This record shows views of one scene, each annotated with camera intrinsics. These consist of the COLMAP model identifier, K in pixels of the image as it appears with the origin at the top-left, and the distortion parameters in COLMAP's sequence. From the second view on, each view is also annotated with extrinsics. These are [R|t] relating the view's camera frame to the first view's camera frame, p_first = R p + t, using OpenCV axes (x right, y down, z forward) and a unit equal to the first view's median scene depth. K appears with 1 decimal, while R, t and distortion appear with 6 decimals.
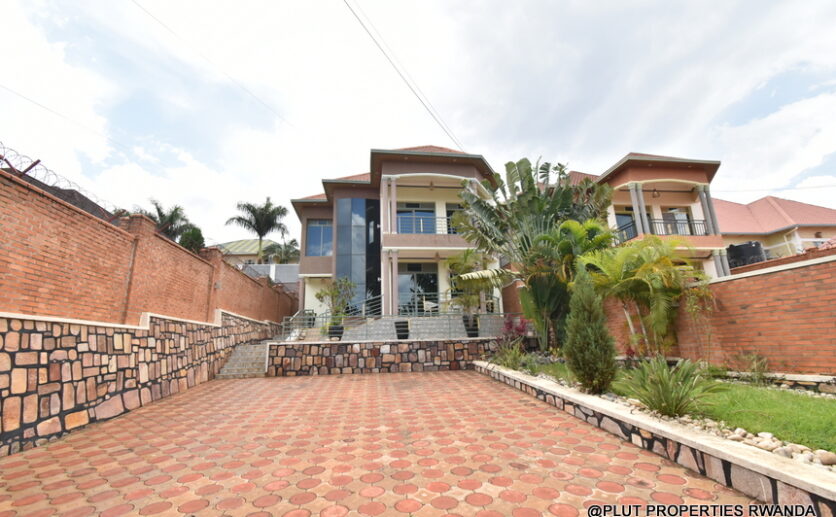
lens RADIAL K [[368.3, 0, 413.9], [0, 368.3, 259.3], [0, 0, 1]] dist [-0.001840, -0.000838]
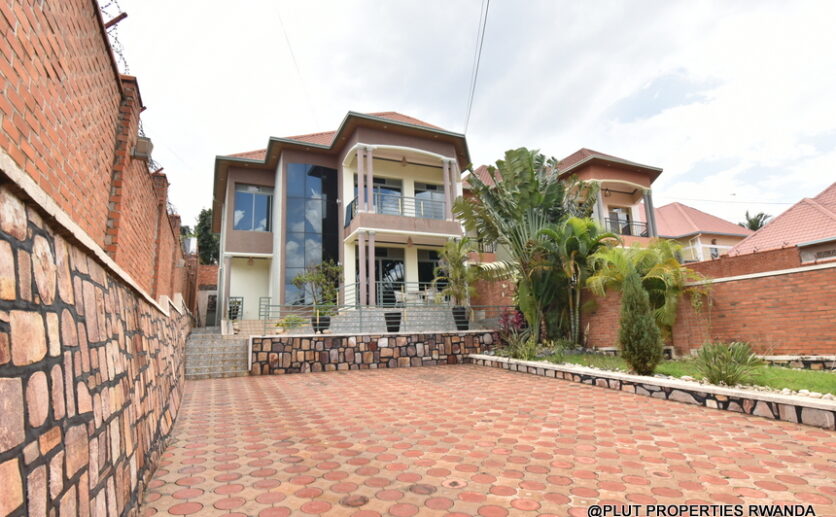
lens RADIAL K [[447.6, 0, 418.0], [0, 447.6, 258.5], [0, 0, 1]] dist [-0.004385, -0.001040]
pose [[0.952962, 0.050649, 0.298828, -0.338084], [-0.062512, 0.997585, 0.030266, -0.000830], [-0.296573, -0.047523, 0.953827, -0.065543]]
